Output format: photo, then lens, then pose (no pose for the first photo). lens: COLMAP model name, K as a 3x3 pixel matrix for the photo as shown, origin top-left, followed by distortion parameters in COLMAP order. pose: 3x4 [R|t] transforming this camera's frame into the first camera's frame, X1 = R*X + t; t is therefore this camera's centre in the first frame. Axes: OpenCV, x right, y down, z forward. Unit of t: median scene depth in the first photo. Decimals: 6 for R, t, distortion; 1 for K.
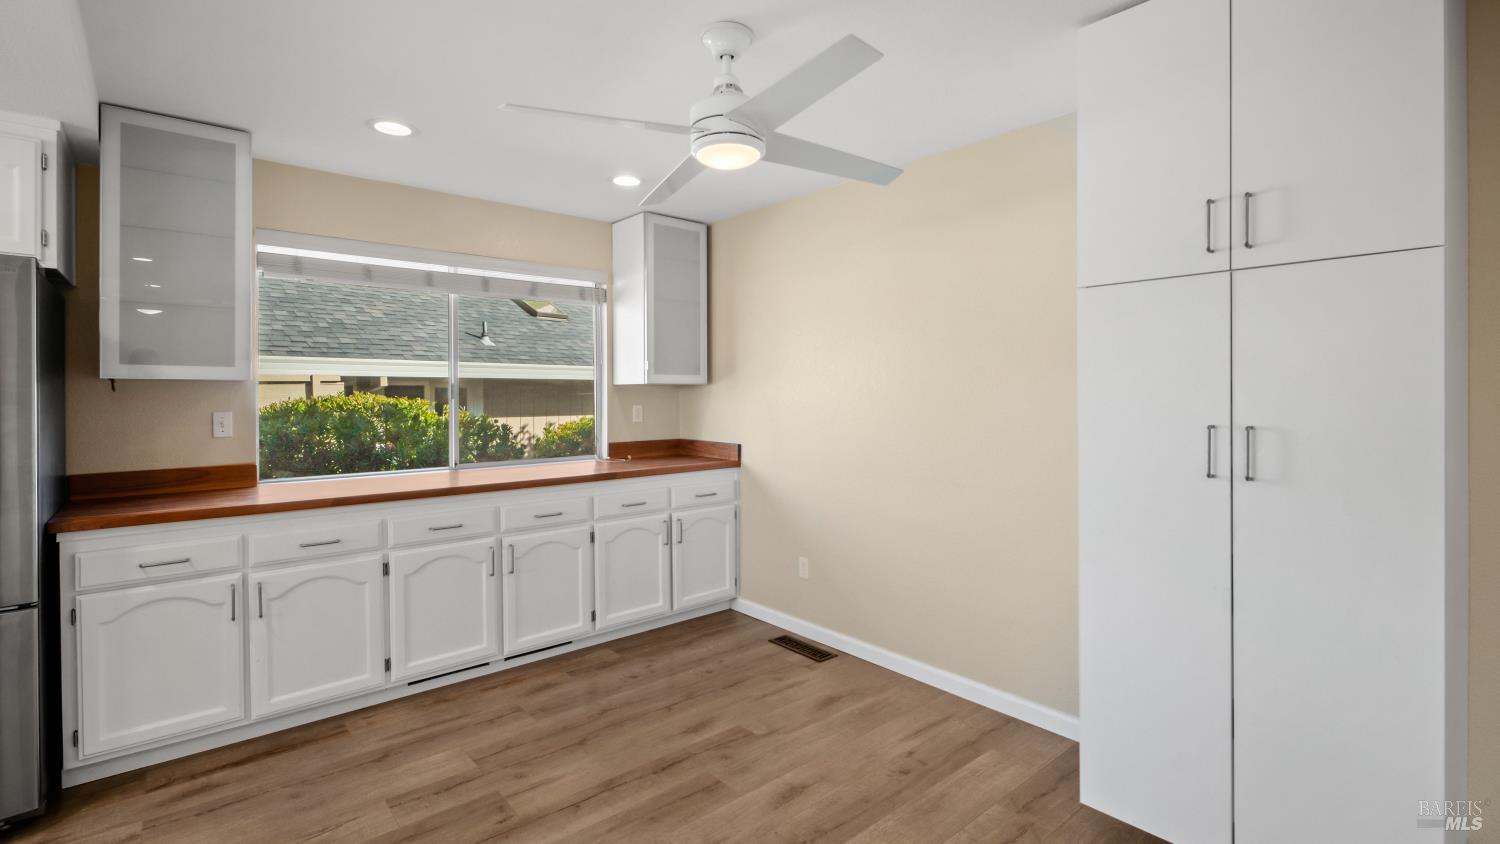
lens RADIAL K [[681.2, 0, 745.7], [0, 681.2, 400.5], [0, 0, 1]] dist [0.014020, -0.007681]
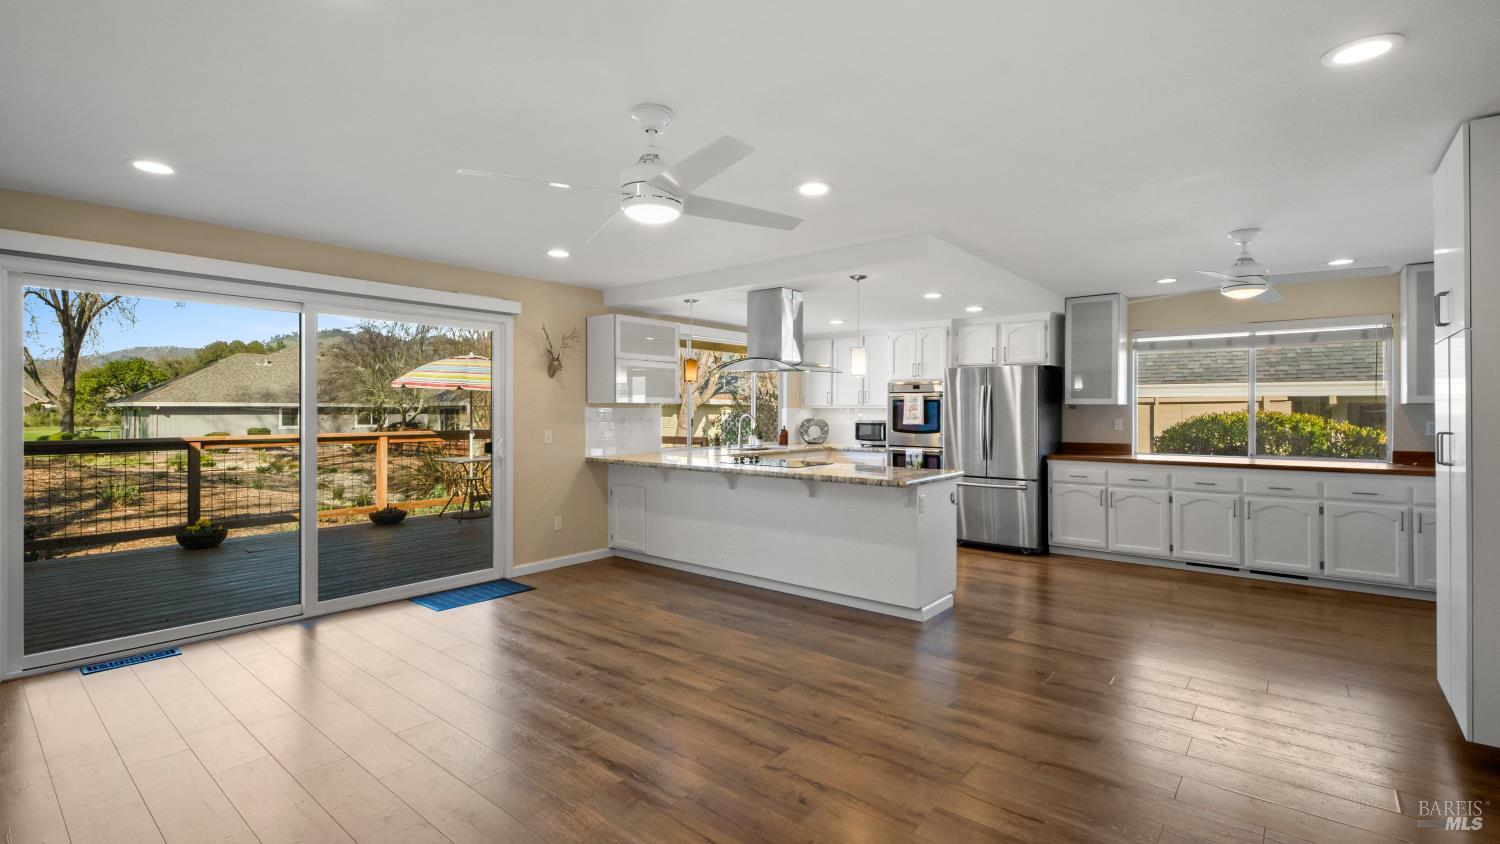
lens RADIAL K [[681.2, 0, 745.7], [0, 681.2, 400.5], [0, 0, 1]] dist [0.014020, -0.007681]
pose [[0.175415, -0.008182, -0.984461, 1.191485], [-0.013414, 0.999853, -0.010700, -0.001436], [0.984403, 0.015083, 0.175279, -0.553509]]
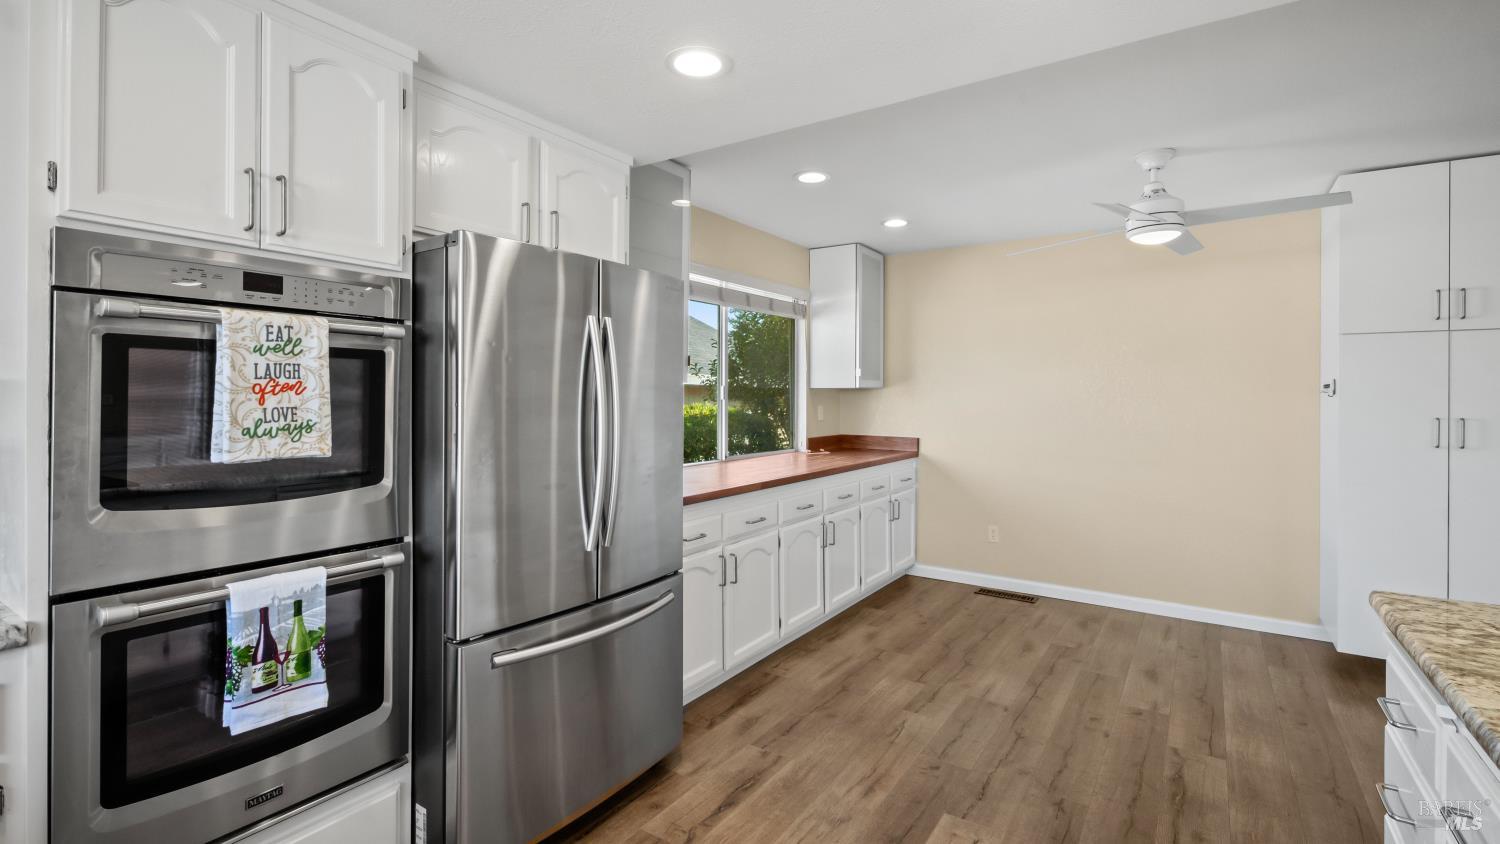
lens RADIAL K [[681.2, 0, 745.7], [0, 681.2, 400.5], [0, 0, 1]] dist [0.014020, -0.007681]
pose [[0.962333, 0.006825, 0.271787, -0.893740], [-0.005867, 0.999973, -0.004341, 0.005477], [-0.271810, 0.002583, 0.962348, -0.124431]]
